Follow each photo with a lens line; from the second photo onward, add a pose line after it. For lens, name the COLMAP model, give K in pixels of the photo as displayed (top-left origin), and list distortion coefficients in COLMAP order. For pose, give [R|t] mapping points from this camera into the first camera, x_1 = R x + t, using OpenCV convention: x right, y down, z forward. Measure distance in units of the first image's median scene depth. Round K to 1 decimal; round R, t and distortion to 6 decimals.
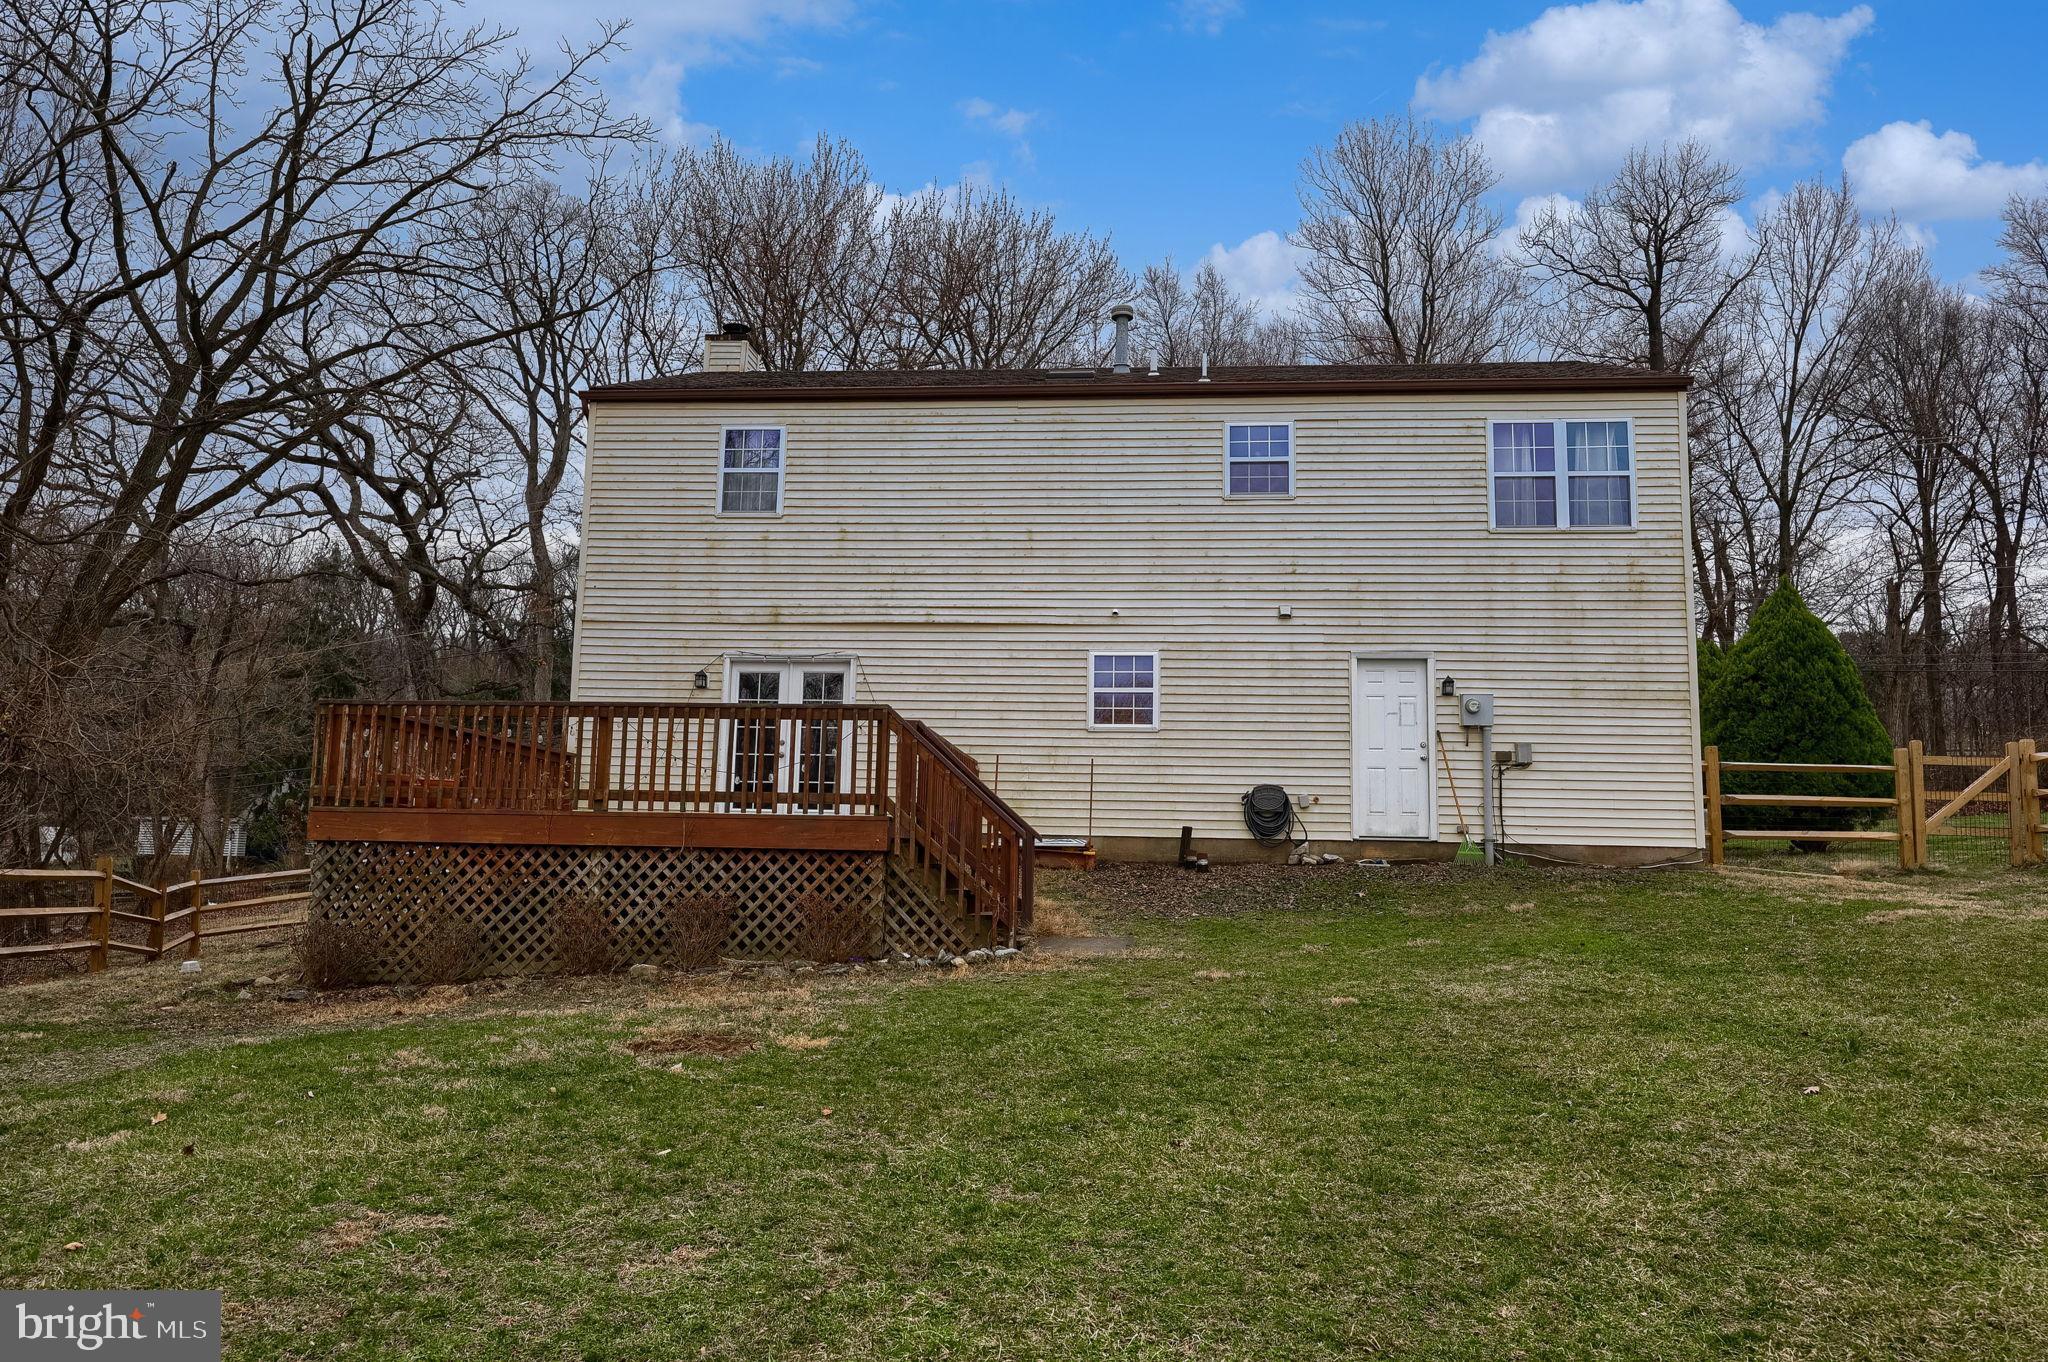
lens RADIAL K [[1412.7, 0, 956.8], [0, 1412.7, 668.1], [0, 0, 1]] dist [-0.003906, 0.003399]
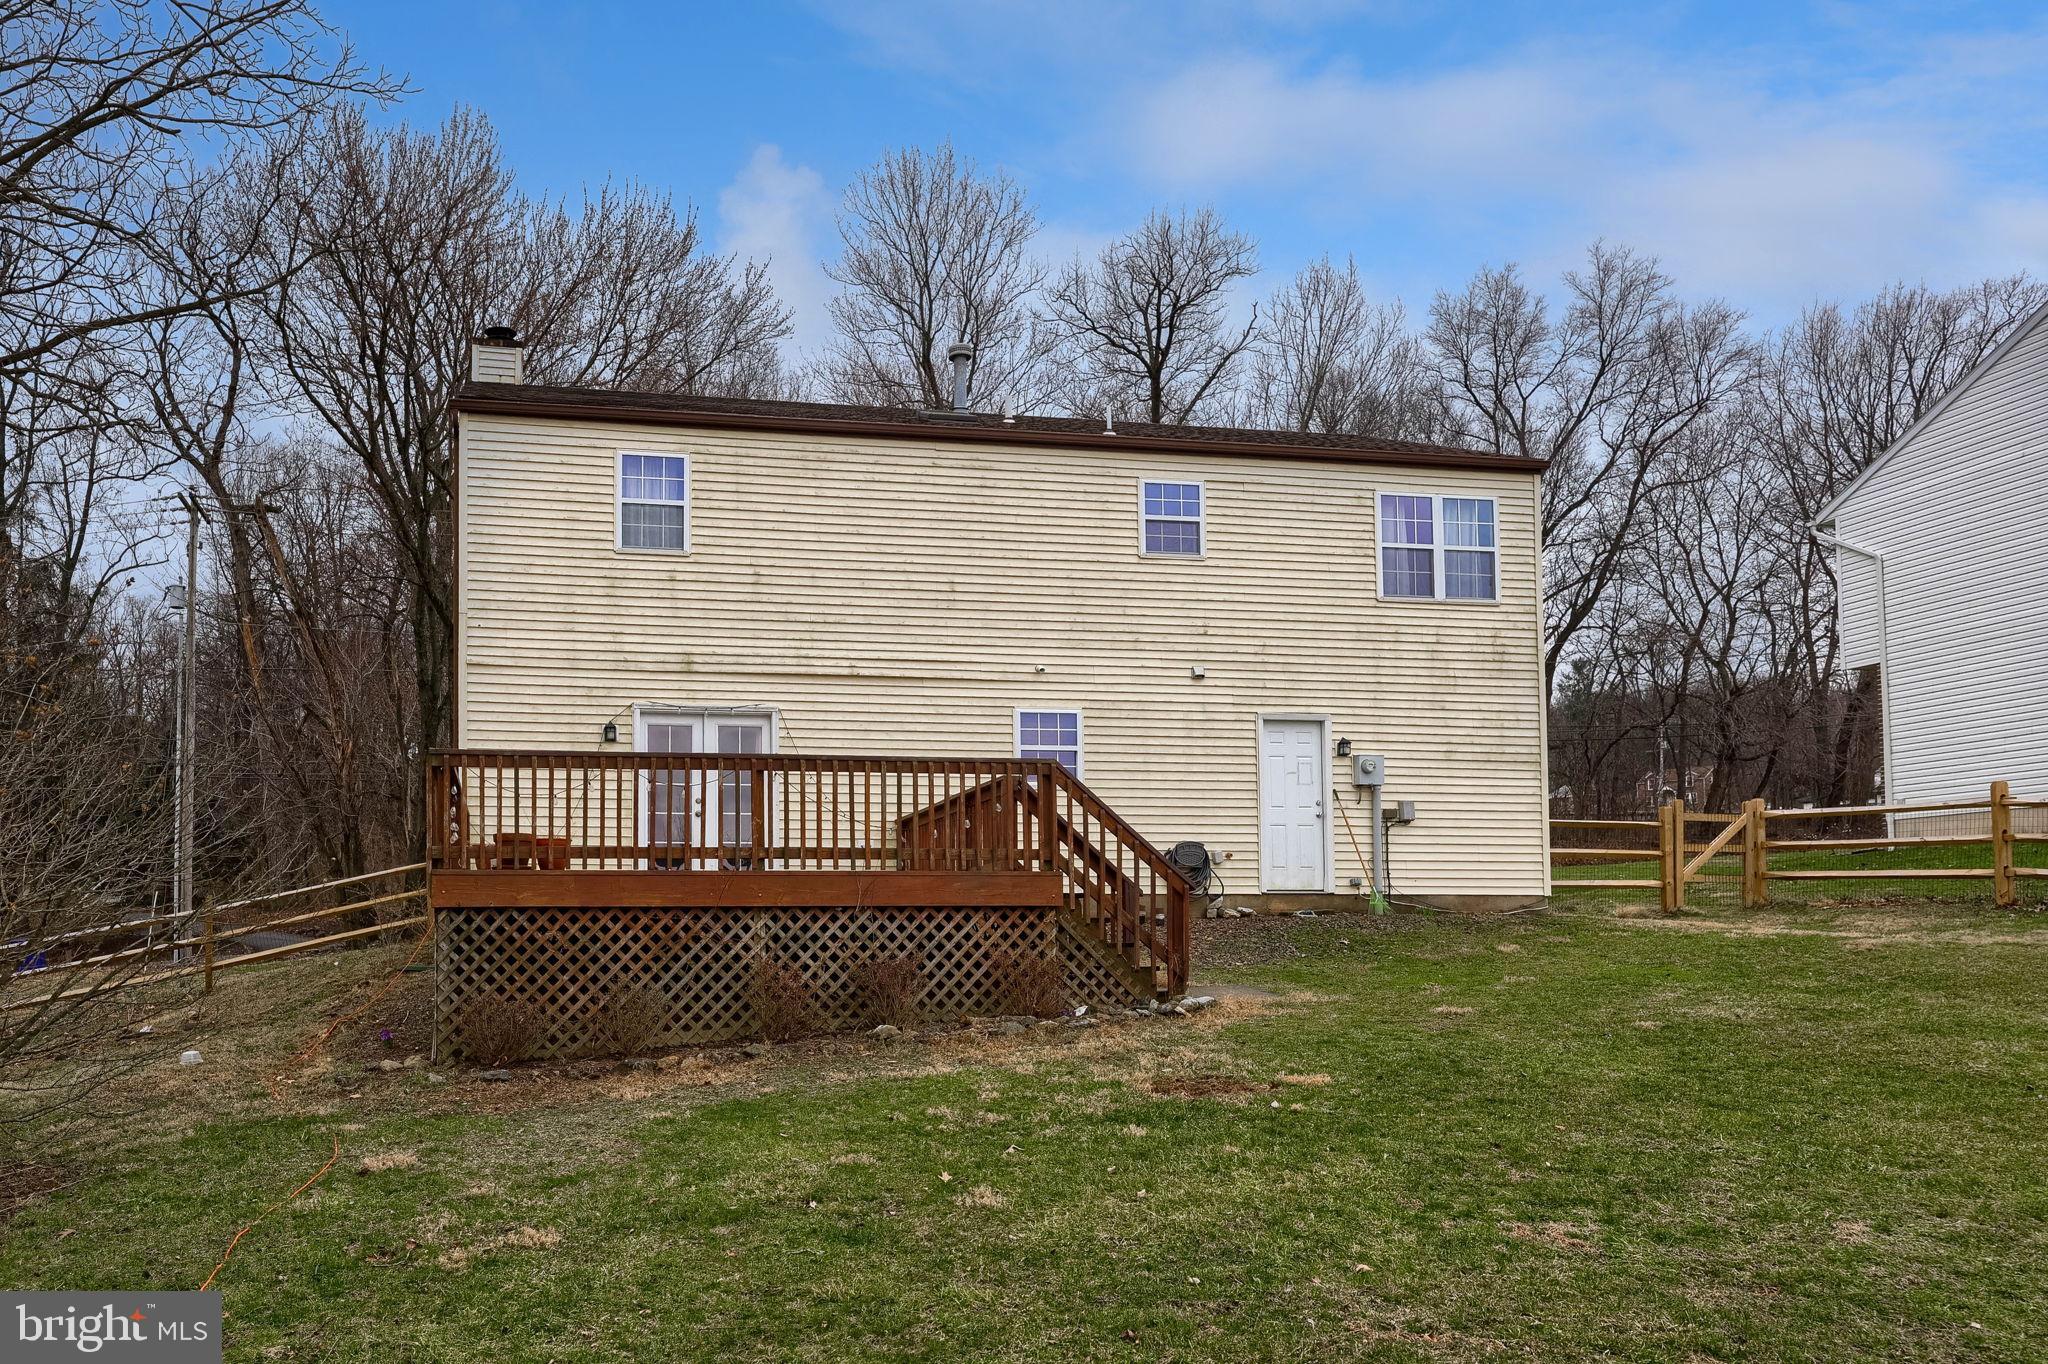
lens RADIAL K [[1523.6, 0, 777.7], [0, 1523.6, 864.3], [0, 0, 1]] dist [0.004649, -0.002310]
pose [[0.961318, -0.011091, 0.275218, -0.366924], [-0.013585, 0.996064, 0.087592, 0.005866], [-0.275106, -0.087943, 0.957383, 0.019947]]
